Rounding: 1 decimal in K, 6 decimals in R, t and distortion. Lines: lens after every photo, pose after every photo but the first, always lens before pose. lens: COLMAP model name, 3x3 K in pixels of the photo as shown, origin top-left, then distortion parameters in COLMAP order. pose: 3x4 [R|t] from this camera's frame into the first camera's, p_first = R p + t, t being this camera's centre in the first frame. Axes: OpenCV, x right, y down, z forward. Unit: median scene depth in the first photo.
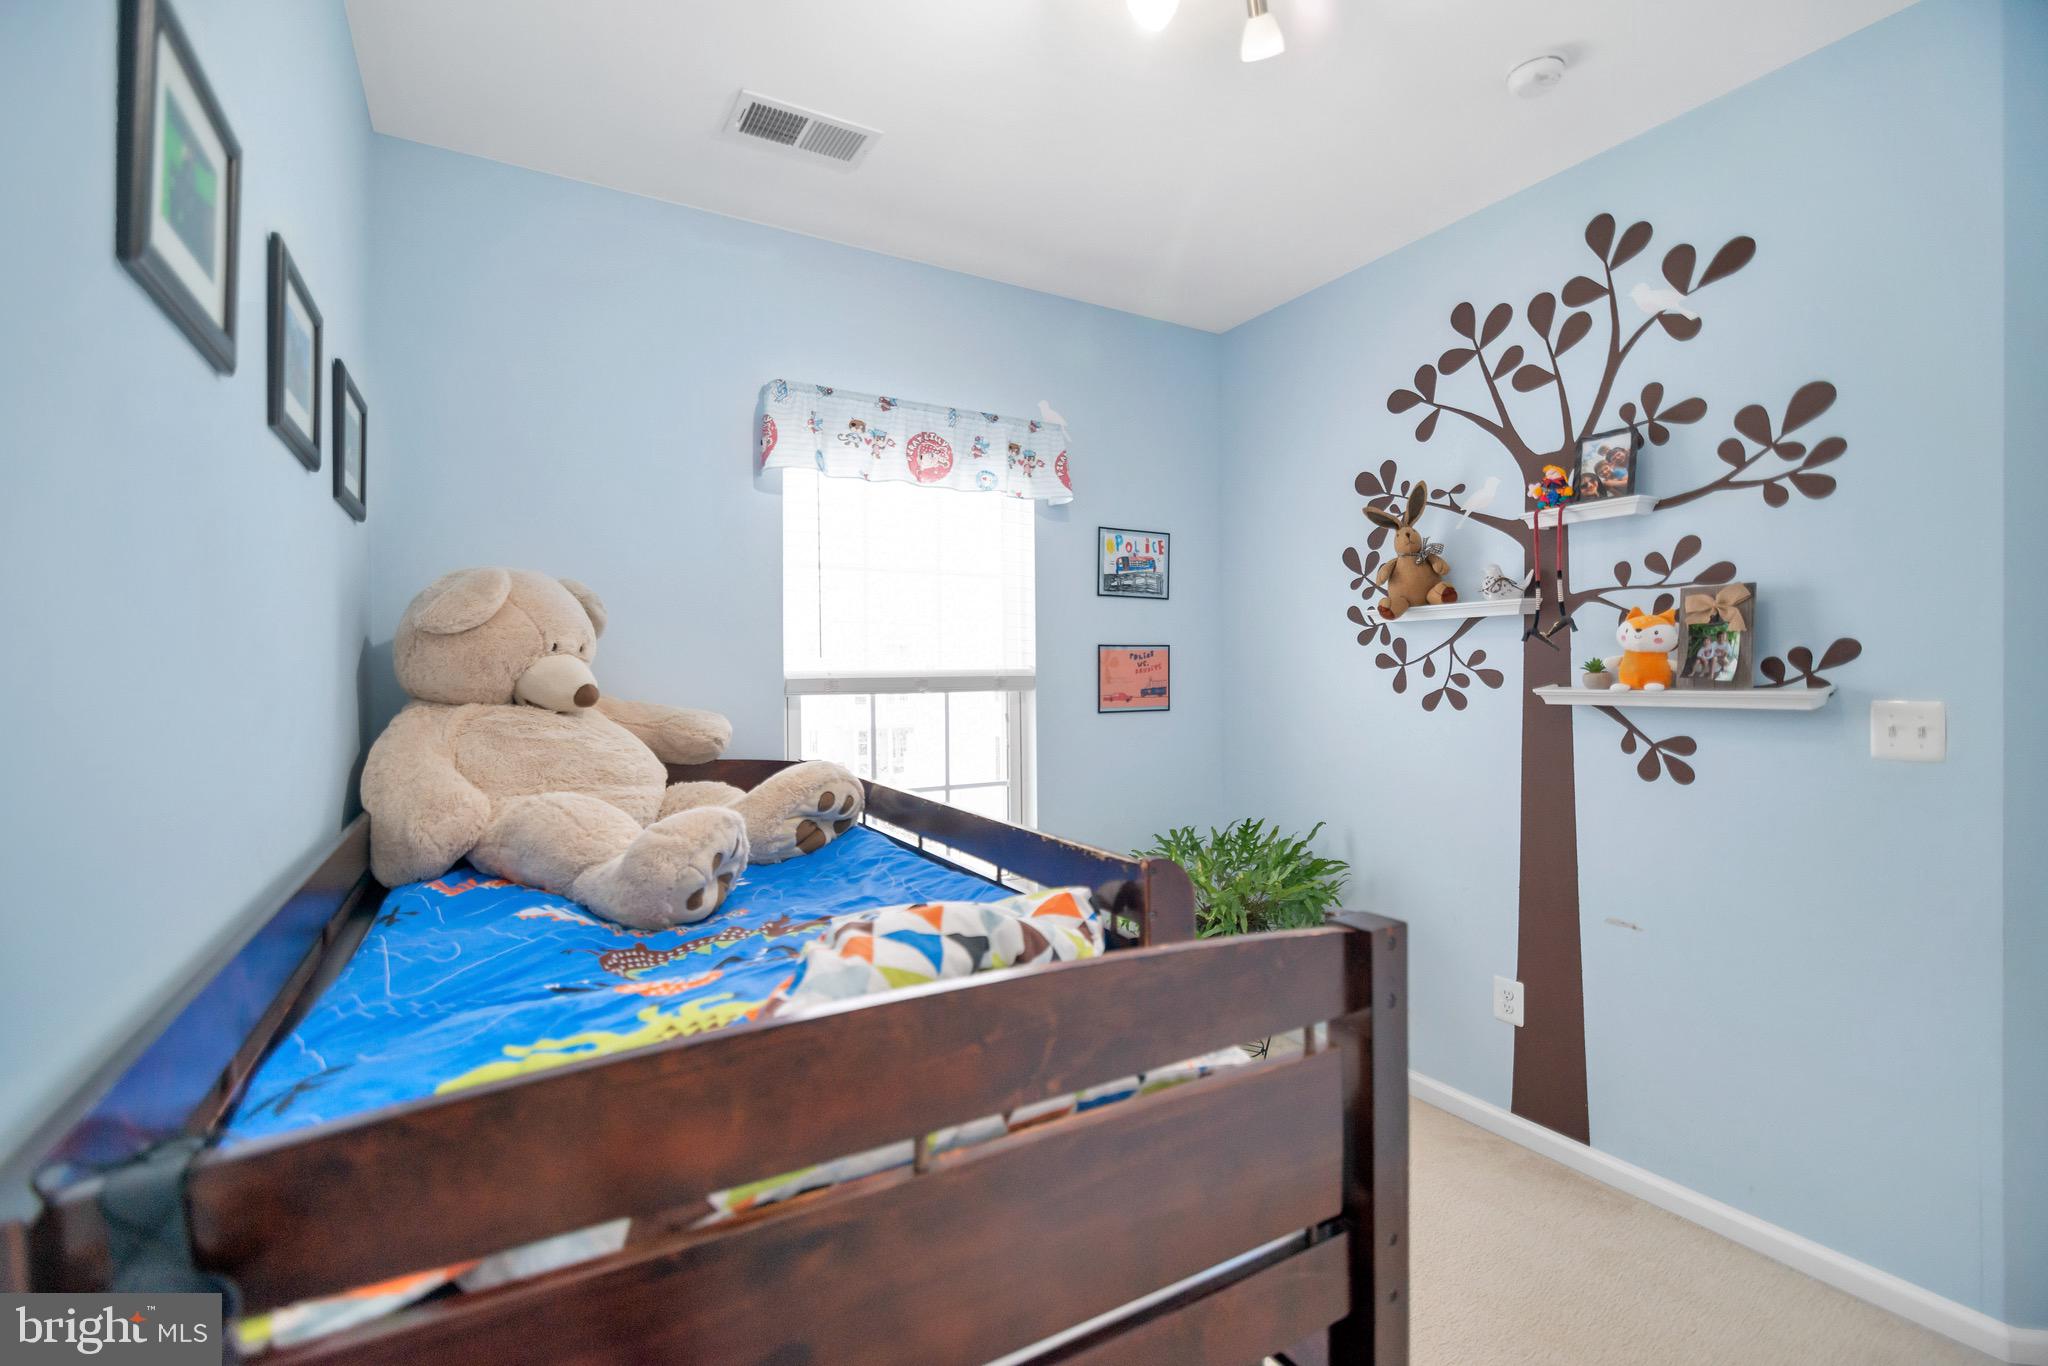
lens RADIAL K [[873.7, 0, 1015.2], [0, 873.7, 683.9], [0, 0, 1]] dist [-0.015382, -0.002615]
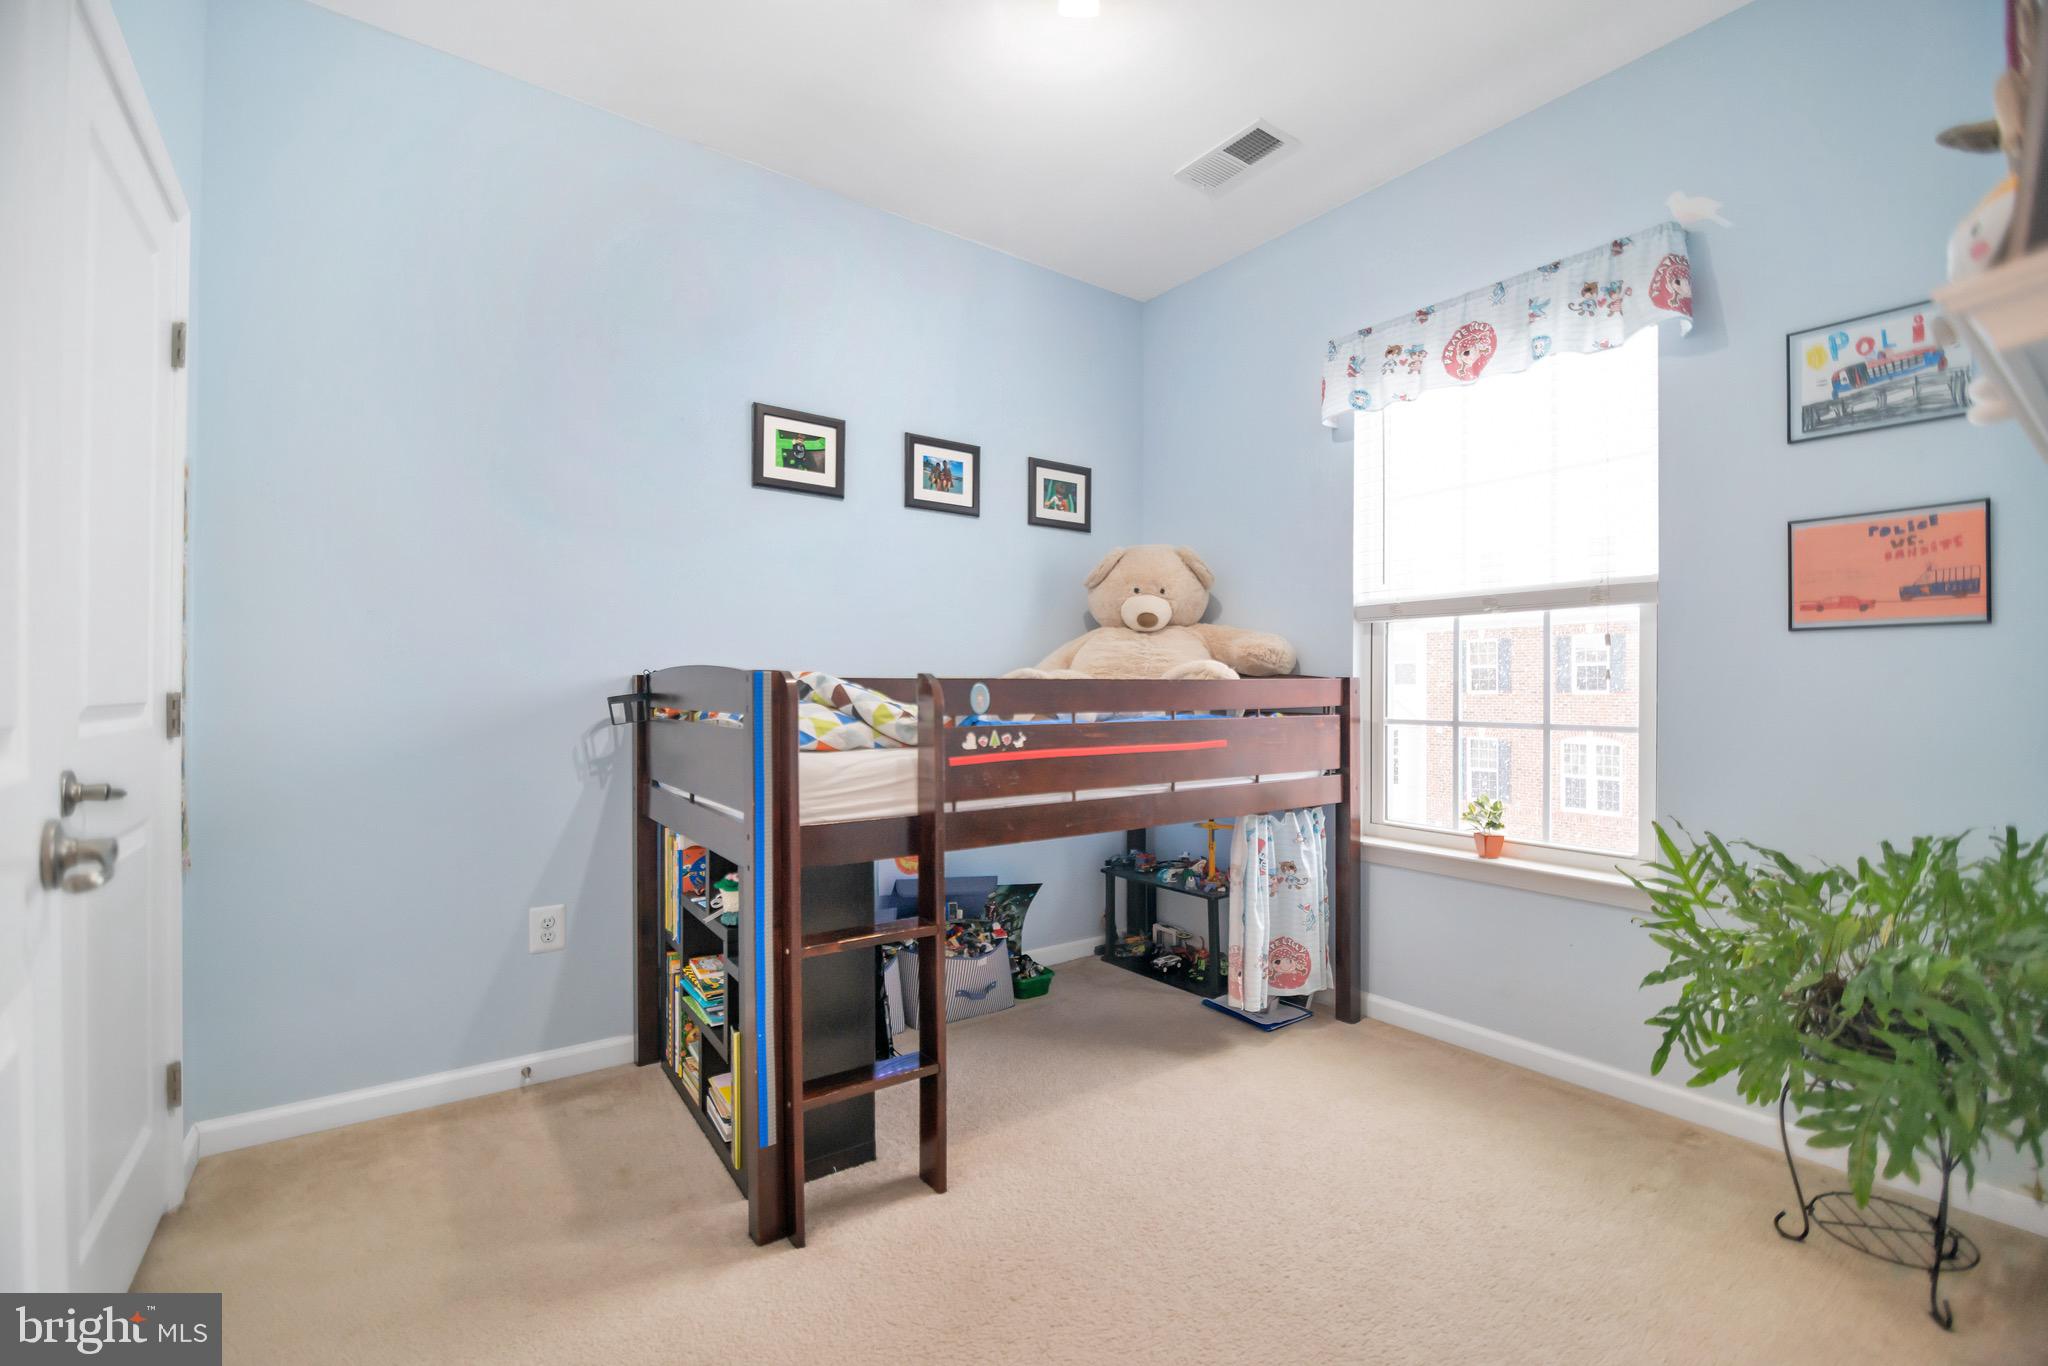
lens RADIAL K [[873.7, 0, 1027.0], [0, 873.7, 693.3], [0, 0, 1]] dist [-0.015382, -0.002615]
pose [[0.114144, 0.019358, -0.993276, 0.775705], [-0.013139, 0.999752, 0.017974, 0.089370], [0.993377, 0.010999, 0.114370, 0.457417]]
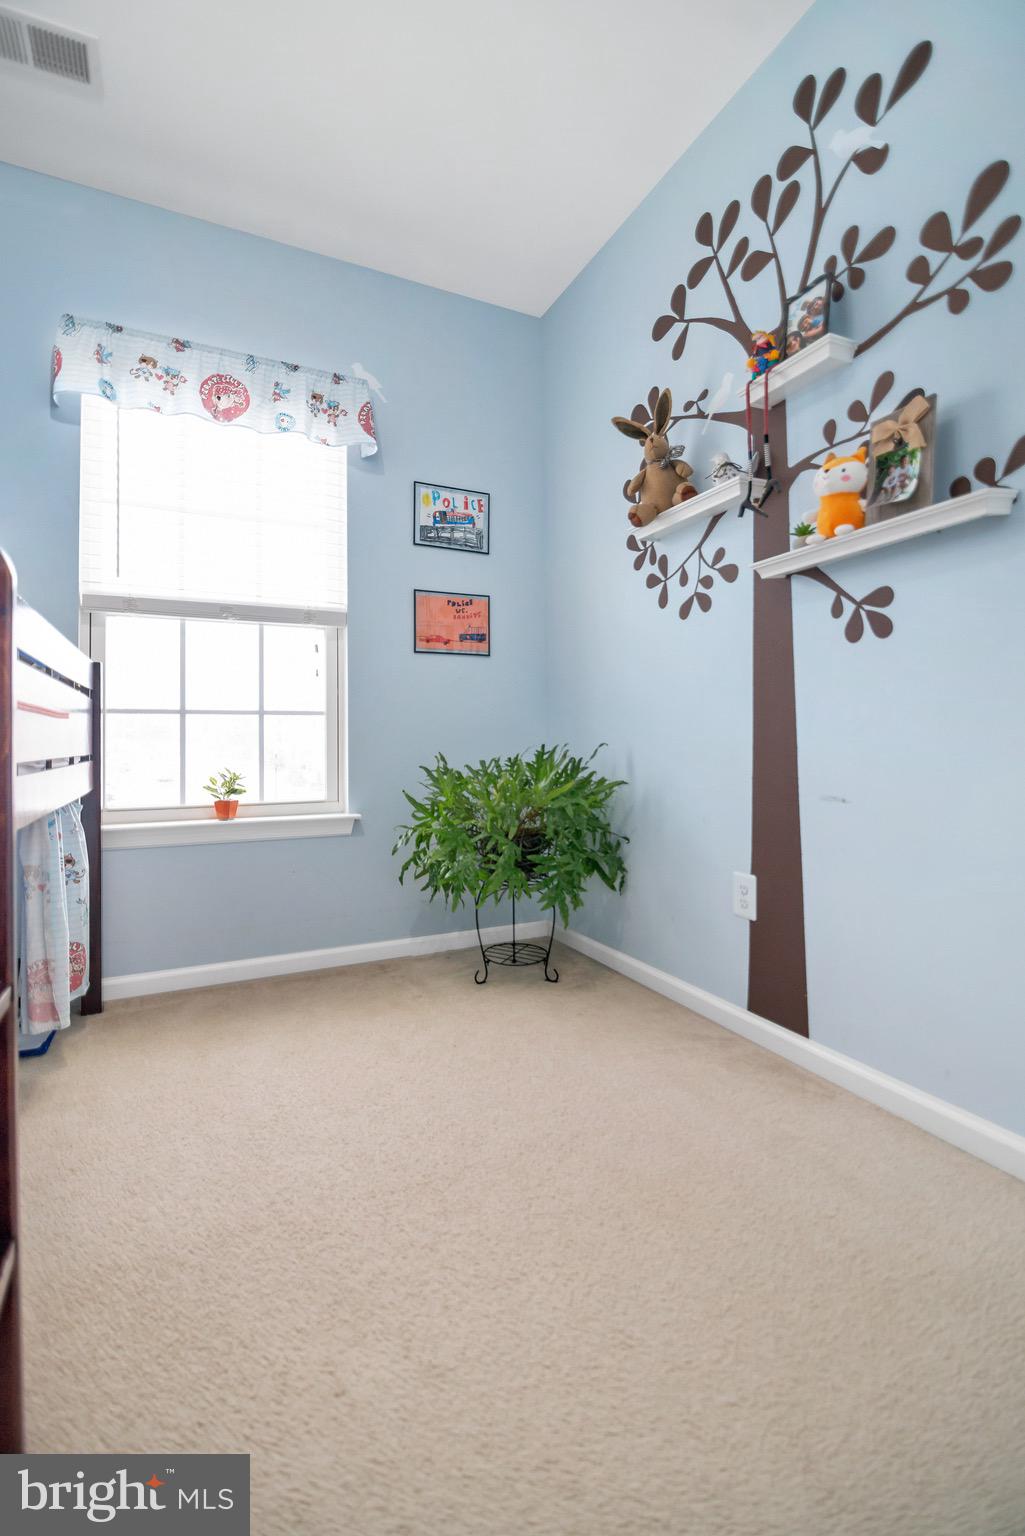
lens RADIAL K [[683.0, 0, 517.4], [0, 683.0, 740.7], [0, 0, 1]] dist [-0.023505, -0.000702]
pose [[0.998021, 0.004094, -0.062756, 0.331149], [-0.005086, 0.999865, -0.015645, 0.186541], [0.062683, 0.015934, 0.997906, 0.193338]]
